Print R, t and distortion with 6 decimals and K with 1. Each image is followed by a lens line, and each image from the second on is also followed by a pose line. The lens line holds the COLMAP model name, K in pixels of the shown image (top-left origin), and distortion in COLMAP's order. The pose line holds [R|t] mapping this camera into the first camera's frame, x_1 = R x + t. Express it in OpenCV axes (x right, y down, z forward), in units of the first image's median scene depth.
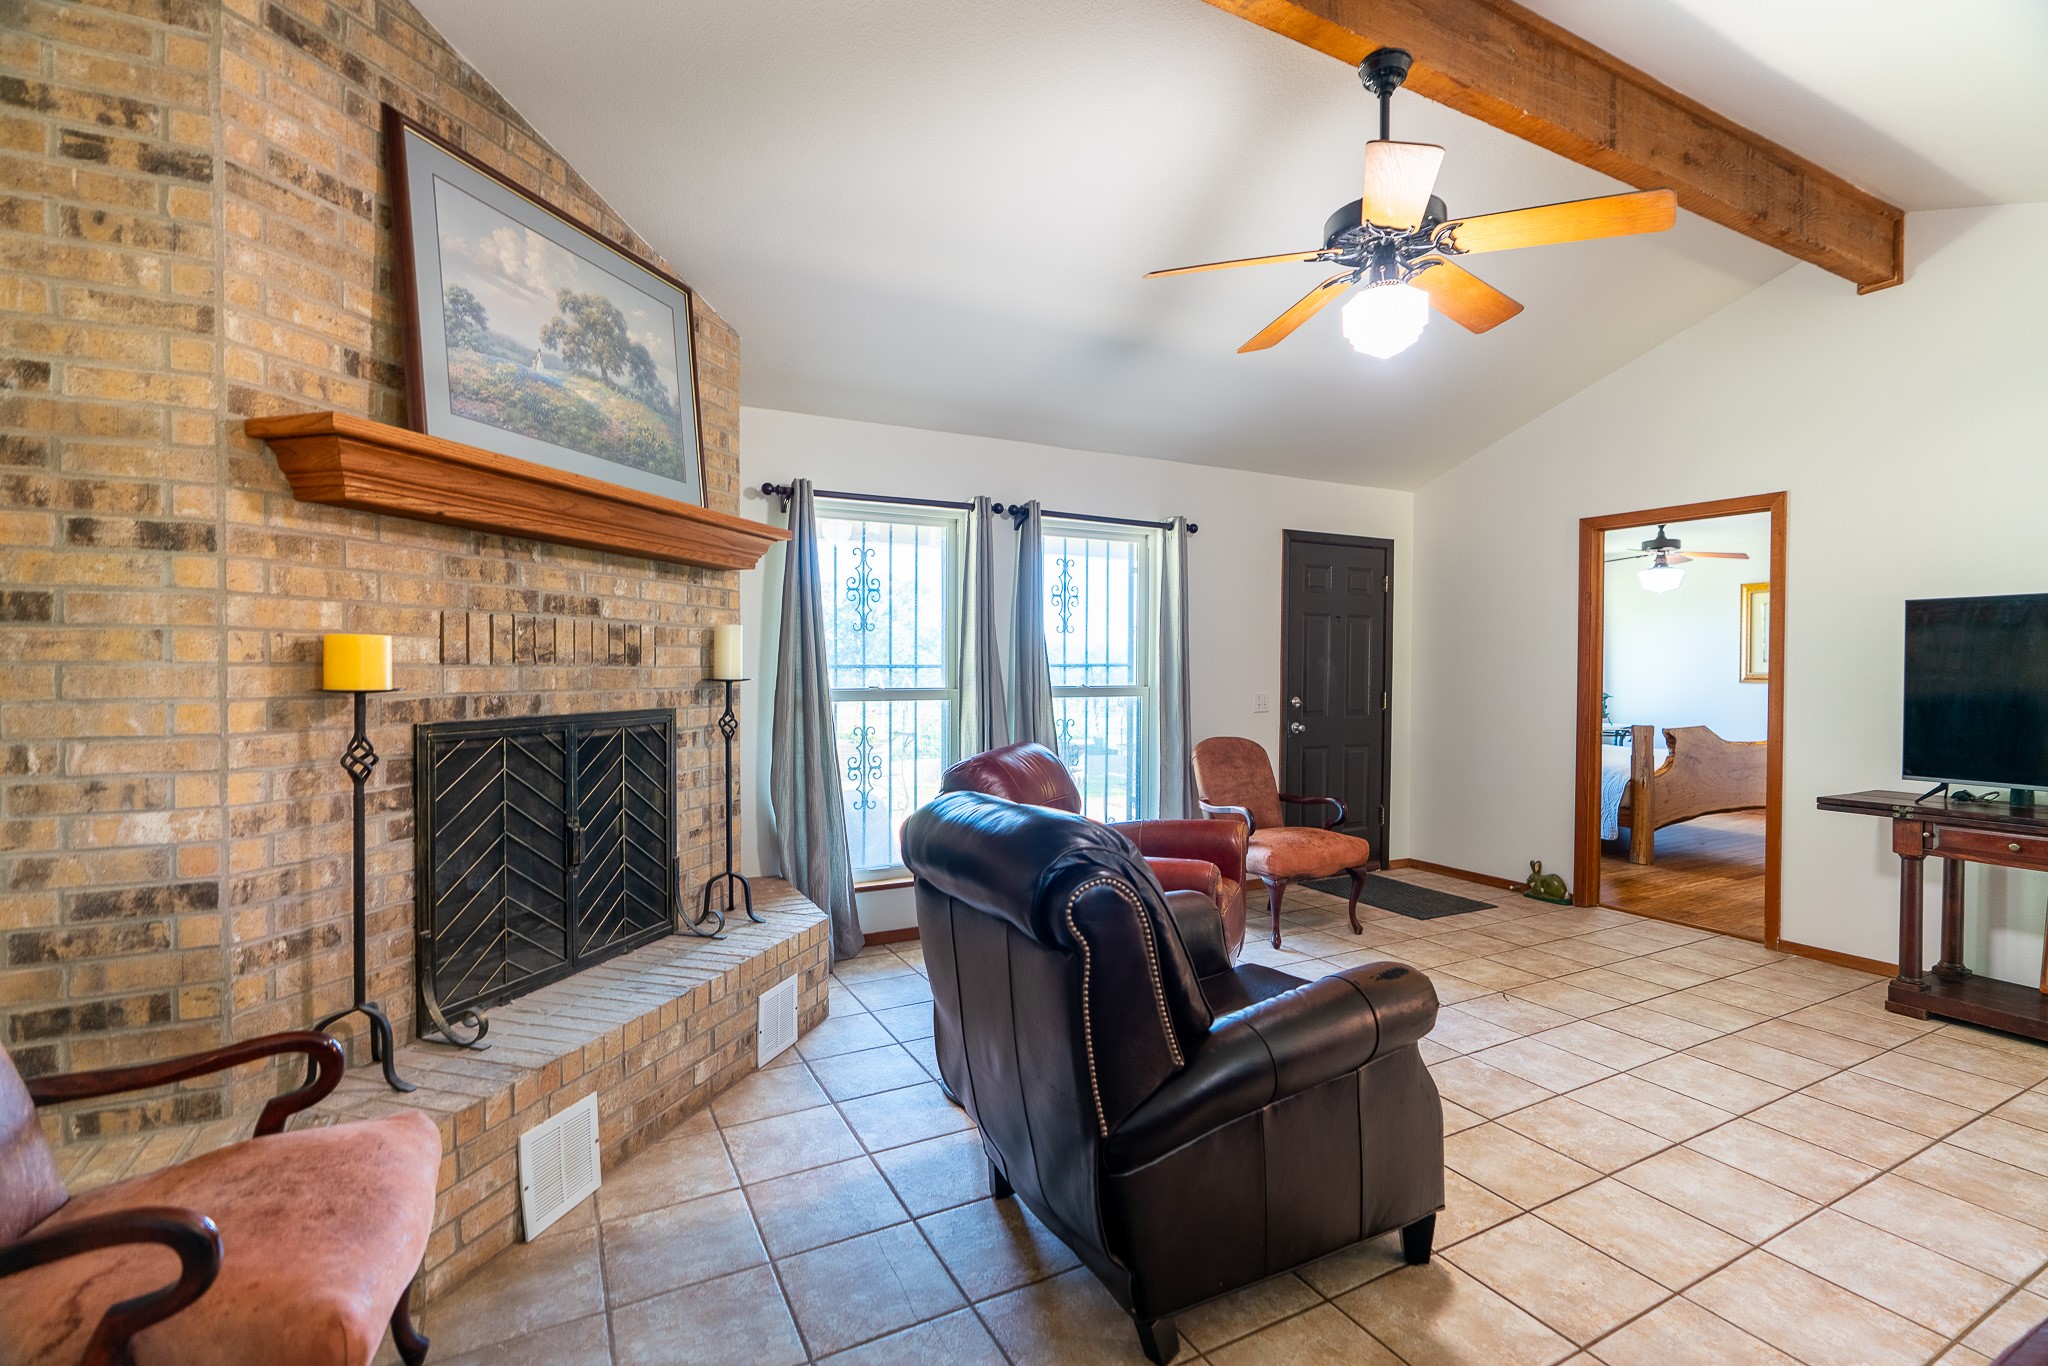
lens RADIAL K [[930.7, 0, 1019.6], [0, 930.7, 681.6], [0, 0, 1]] dist [-0.005984, 0.001155]
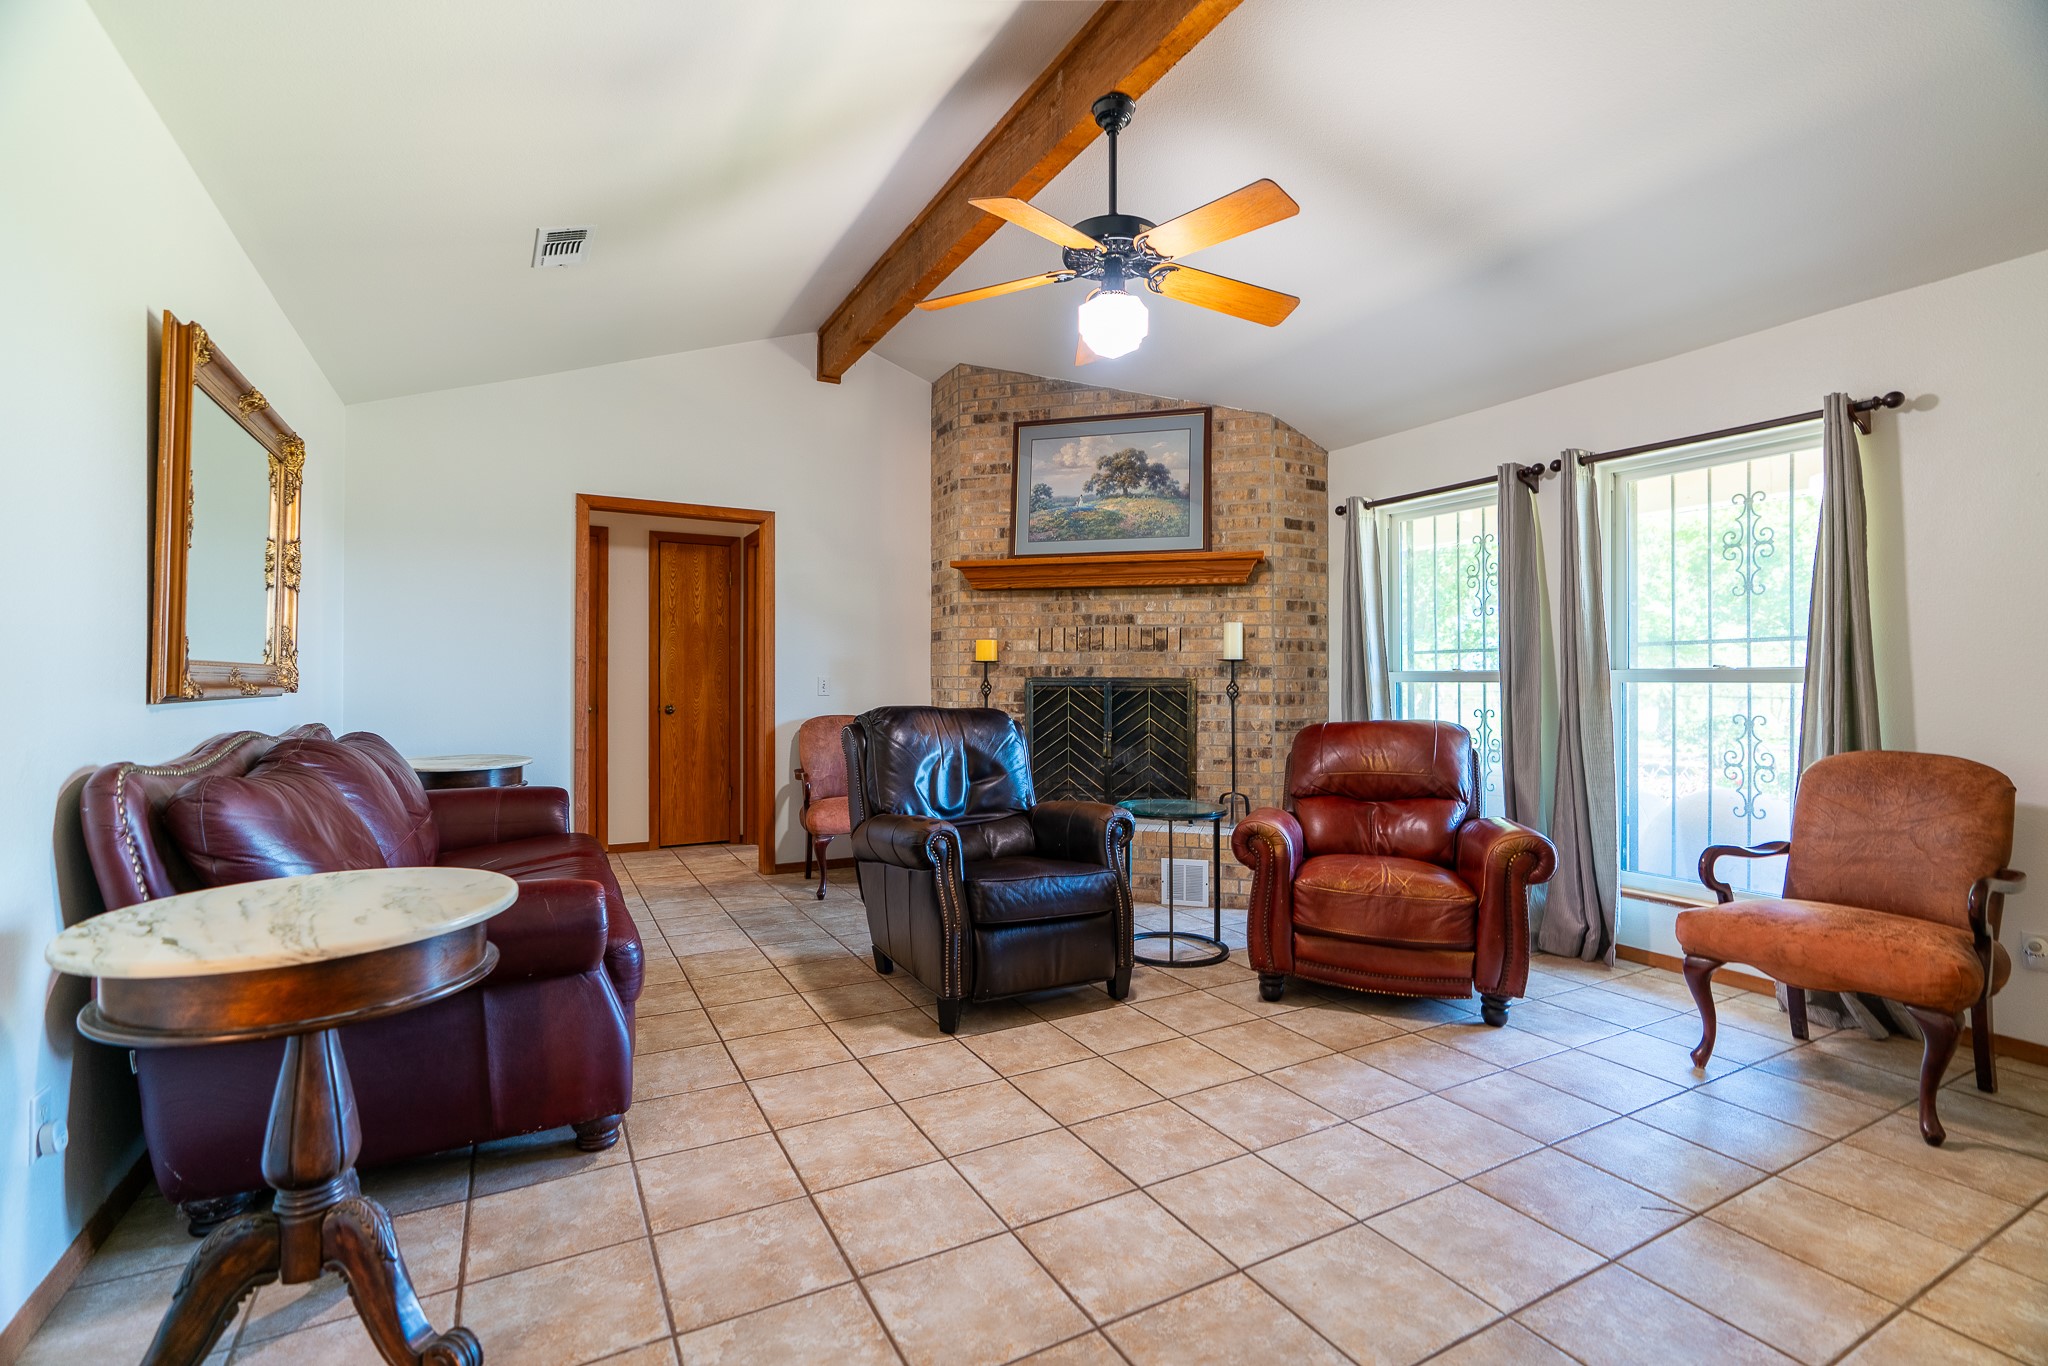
lens RADIAL K [[930.7, 0, 1022.2], [0, 930.7, 679.3], [0, 0, 1]] dist [-0.005984, 0.001155]
pose [[0.008990, -0.003740, -0.999953, 1.407900], [-0.021502, 0.999761, -0.003932, 0.050327], [0.999728, 0.021536, 0.008907, 0.806974]]
